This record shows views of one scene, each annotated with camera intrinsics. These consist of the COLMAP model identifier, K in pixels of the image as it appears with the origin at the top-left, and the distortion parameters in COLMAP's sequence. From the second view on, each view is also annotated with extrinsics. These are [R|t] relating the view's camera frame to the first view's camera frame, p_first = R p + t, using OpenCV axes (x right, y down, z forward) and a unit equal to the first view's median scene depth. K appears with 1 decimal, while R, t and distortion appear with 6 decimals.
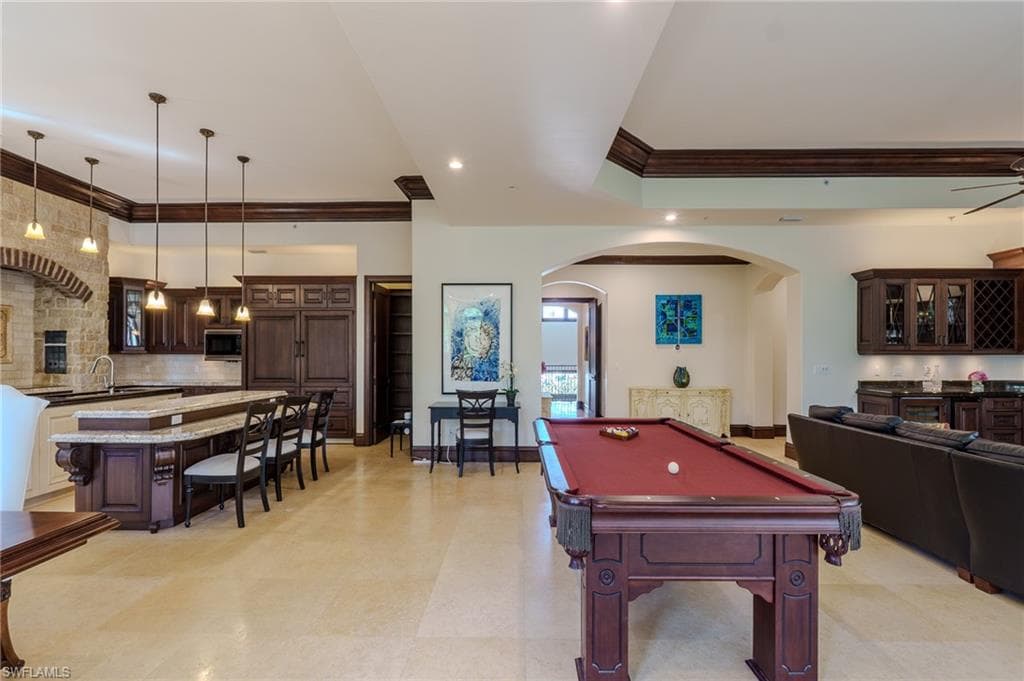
lens RADIAL K [[501.7, 0, 510.5], [0, 501.7, 354.0], [0, 0, 1]] dist [-0.002579, -0.000588]
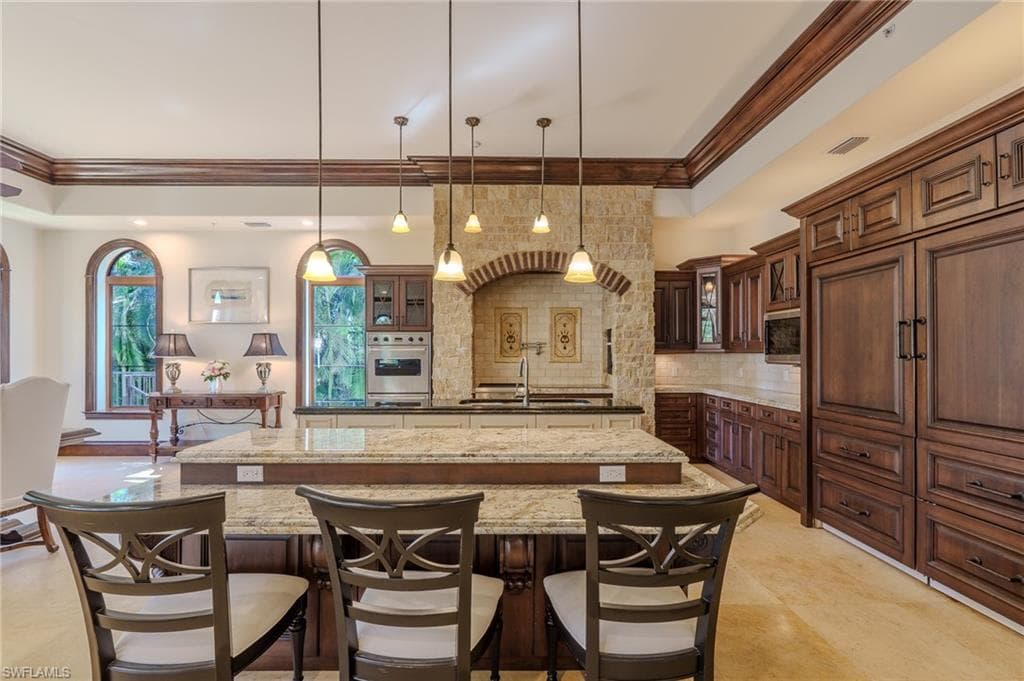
lens RADIAL K [[428.8, 0, 421.4], [0, 428.8, 353.1], [0, 0, 1]] dist [0.000363, -0.000151]
pose [[0.023211, -0.001801, -0.999729, -0.101349], [0.002791, 0.999995, -0.001736, -0.000300], [0.999727, -0.002750, 0.023216, 0.627259]]
